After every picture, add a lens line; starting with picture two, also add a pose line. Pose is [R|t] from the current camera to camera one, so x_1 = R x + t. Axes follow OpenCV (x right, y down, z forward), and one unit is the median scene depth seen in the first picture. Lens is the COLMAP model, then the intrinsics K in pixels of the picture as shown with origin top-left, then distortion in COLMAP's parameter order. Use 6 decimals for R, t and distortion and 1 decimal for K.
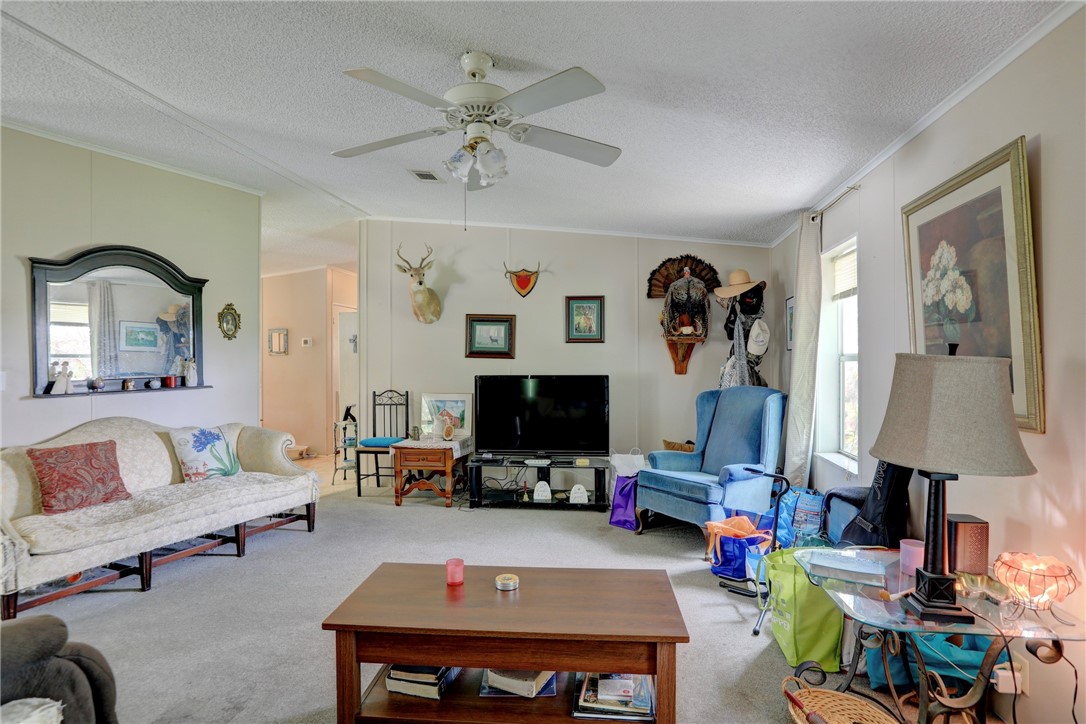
lens RADIAL K [[573.0, 0, 543.6], [0, 573.0, 361.4], [0, 0, 1]] dist [-0.042385, 0.035253]
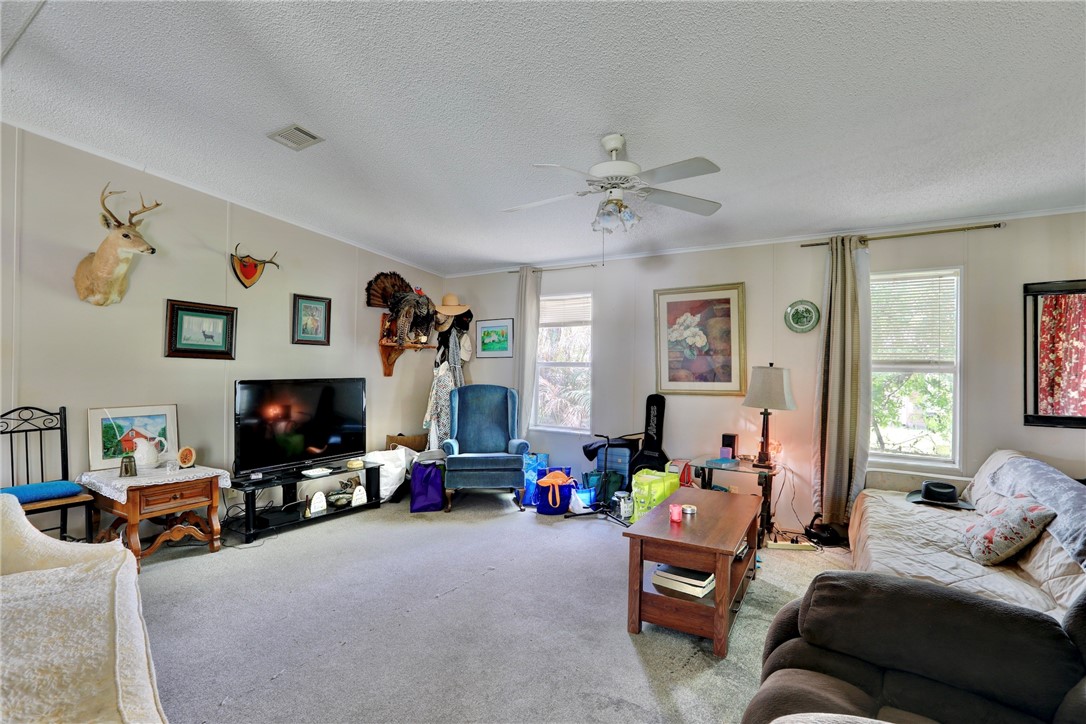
lens RADIAL K [[517.5, 0, 543.0], [0, 517.5, 362.0], [0, 0, 1]] dist [-0.001259, -0.000117]
pose [[0.435145, 0.014019, 0.900251, -0.694707], [-0.013262, 0.999870, -0.009159, -0.000465], [-0.900263, -0.007954, 0.435274, 0.343971]]
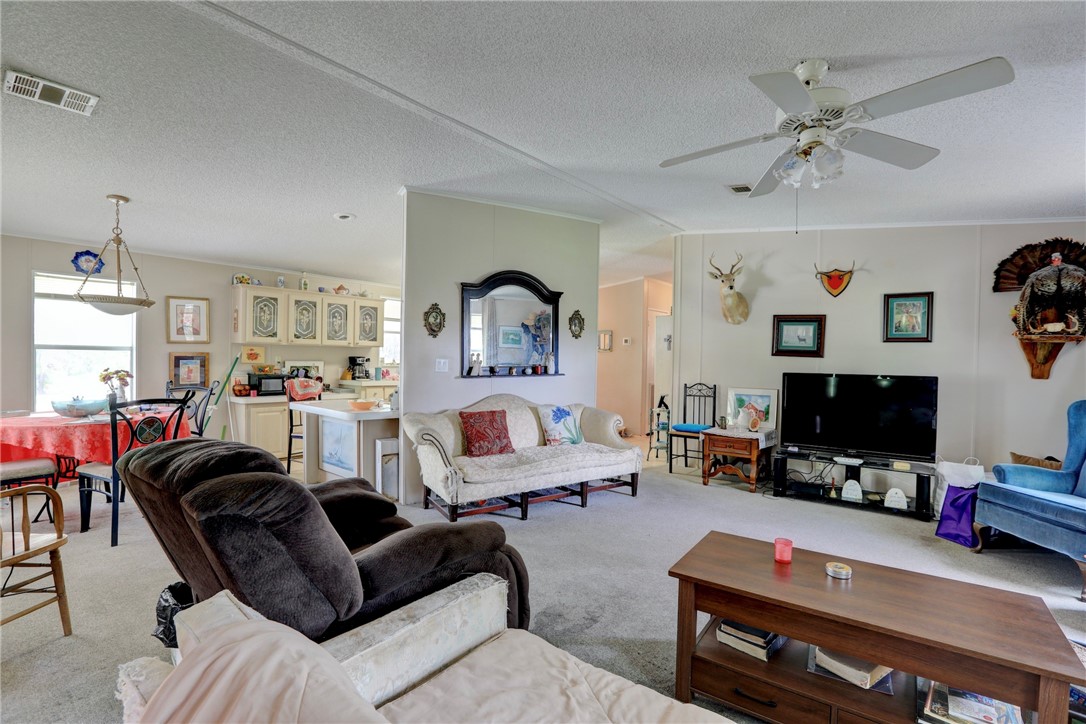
lens RADIAL K [[502.4, 0, 547.2], [0, 502.4, 369.4], [0, 0, 1]] dist [-0.049499, 0.023523]
pose [[0.861746, 0.028582, -0.506535, -0.034783], [-0.018493, 0.999518, 0.024937, 0.004598], [0.507003, -0.012122, 0.861859, -0.015498]]
